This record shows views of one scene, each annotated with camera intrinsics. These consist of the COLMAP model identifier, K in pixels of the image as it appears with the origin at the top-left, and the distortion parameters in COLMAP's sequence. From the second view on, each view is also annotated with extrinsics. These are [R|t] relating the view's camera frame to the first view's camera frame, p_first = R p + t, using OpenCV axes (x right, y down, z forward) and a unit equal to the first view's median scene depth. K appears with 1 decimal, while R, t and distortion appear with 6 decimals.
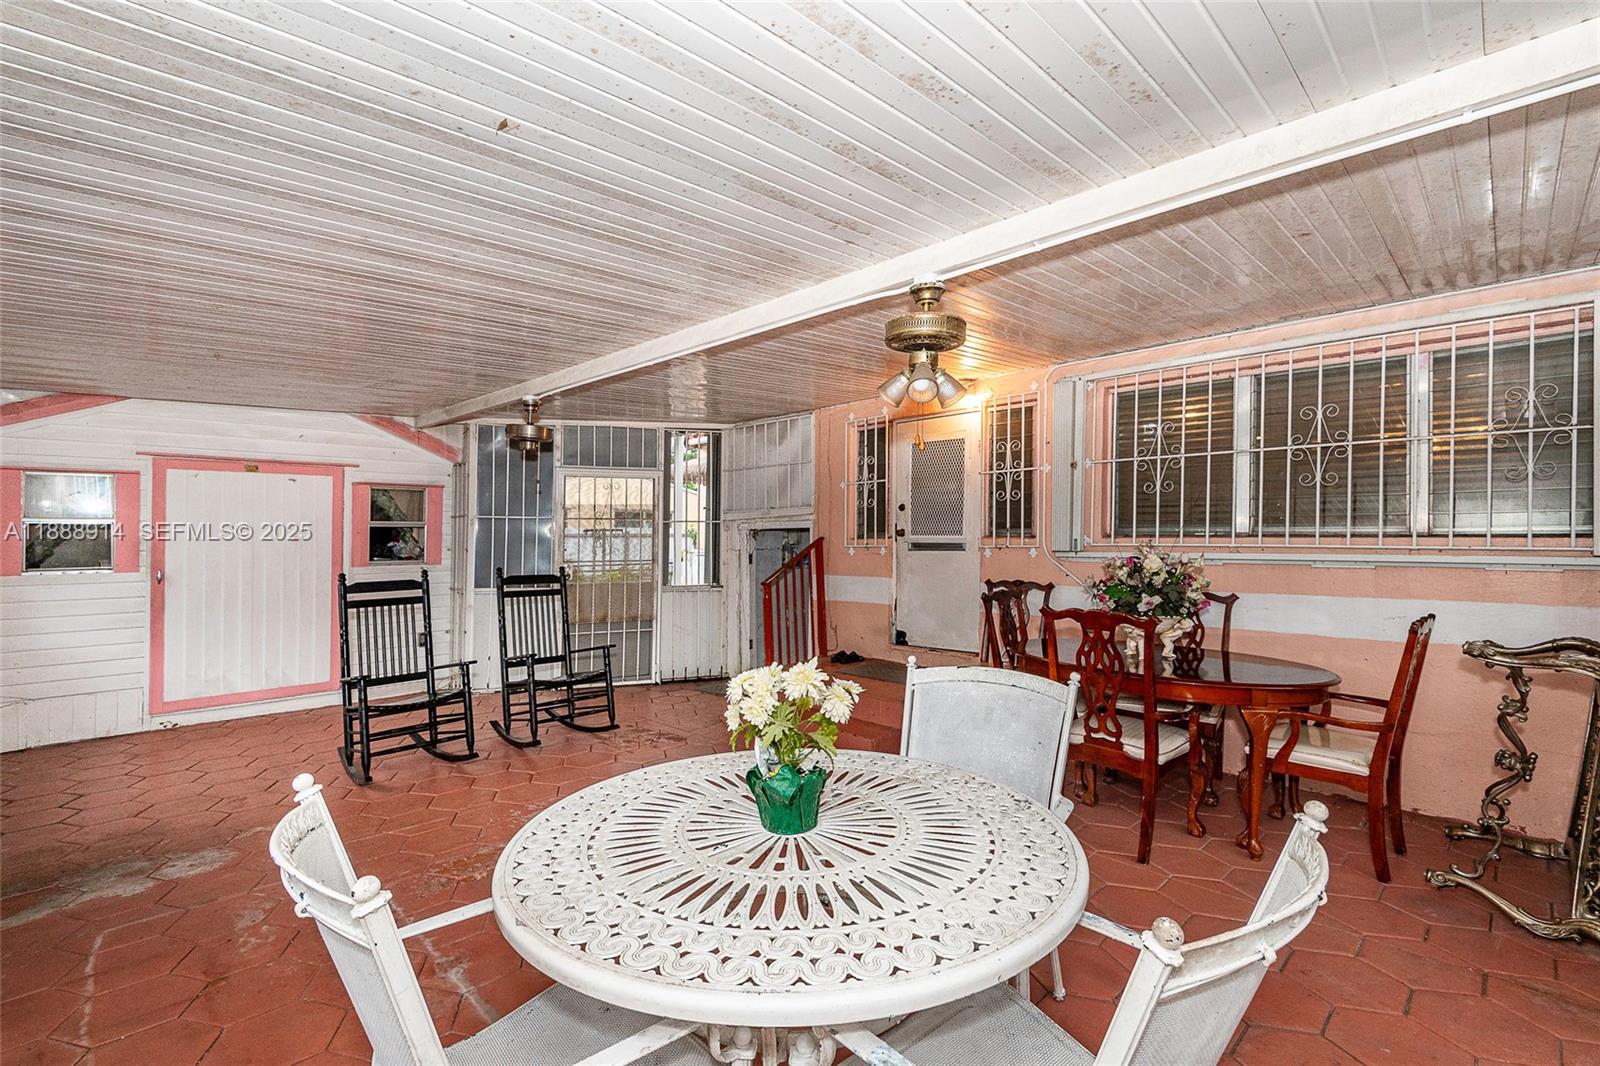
lens RADIAL K [[736.7, 0, 798.0], [0, 736.7, 537.0], [0, 0, 1]] dist [0.001993, -0.000392]
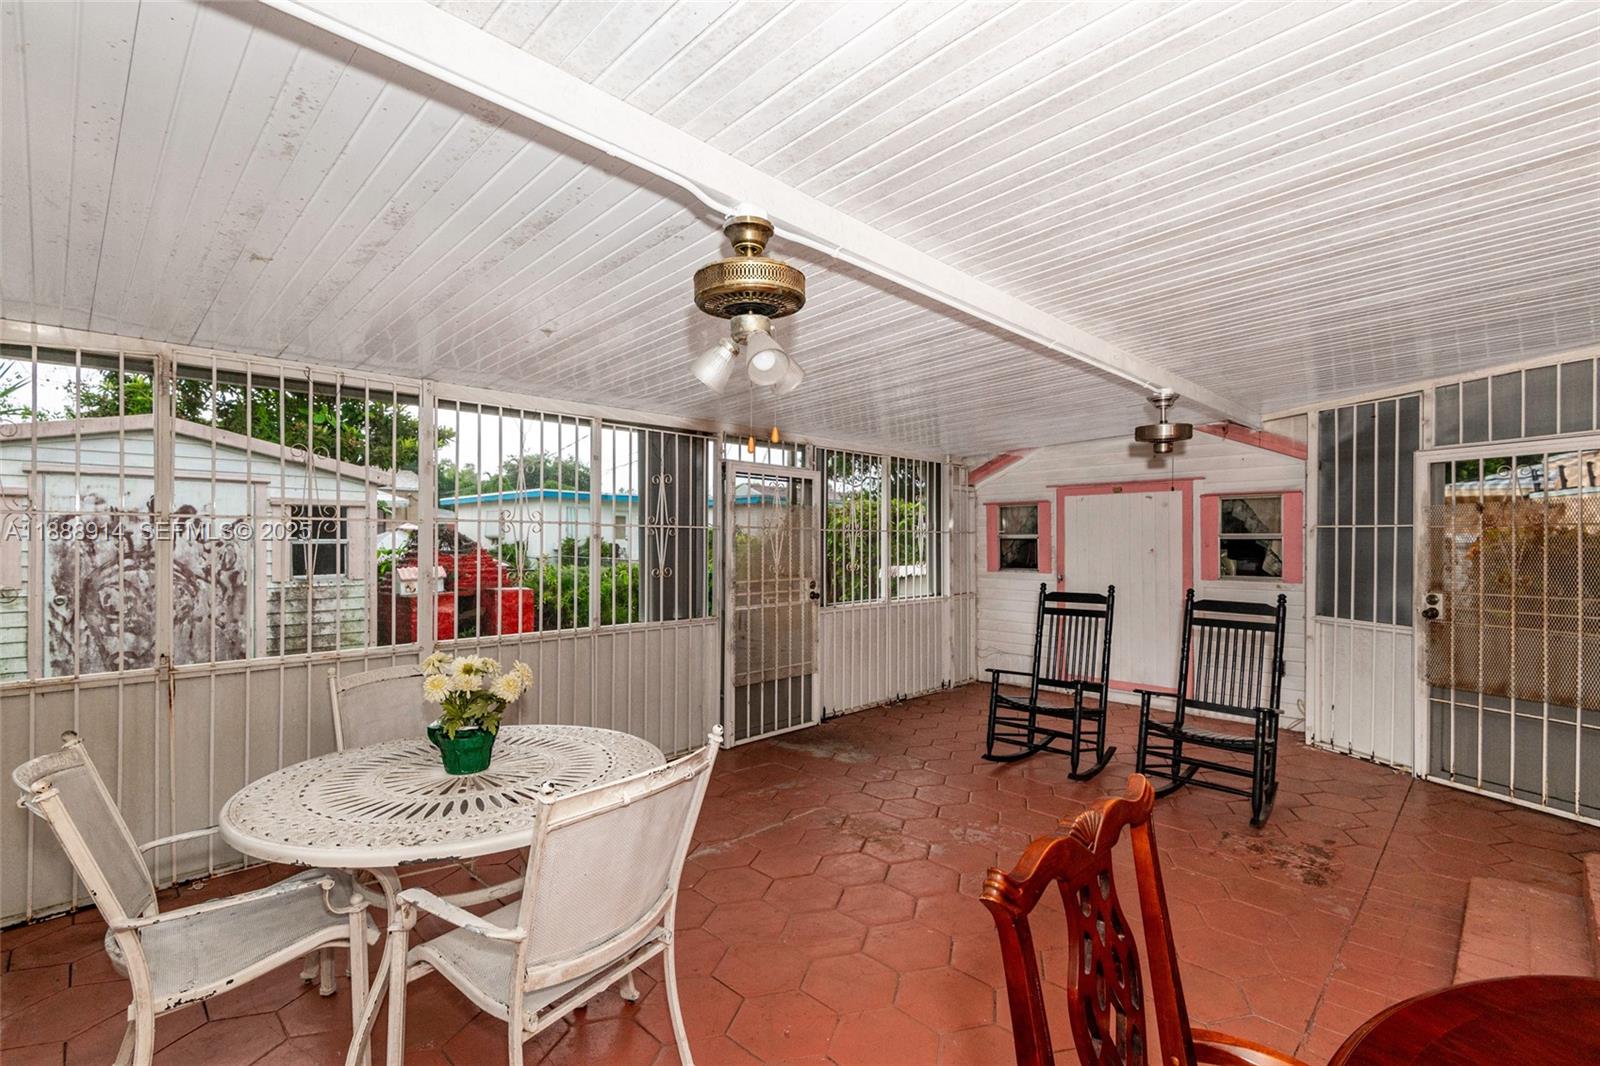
lens RADIAL K [[736.7, 0, 798.0], [0, 736.7, 537.0], [0, 0, 1]] dist [0.001993, -0.000392]
pose [[-0.011952, 0.001463, -0.999928, 0.500082], [-0.007332, 0.999972, 0.001551, -0.018870], [0.999902, 0.007350, -0.011941, 0.595220]]
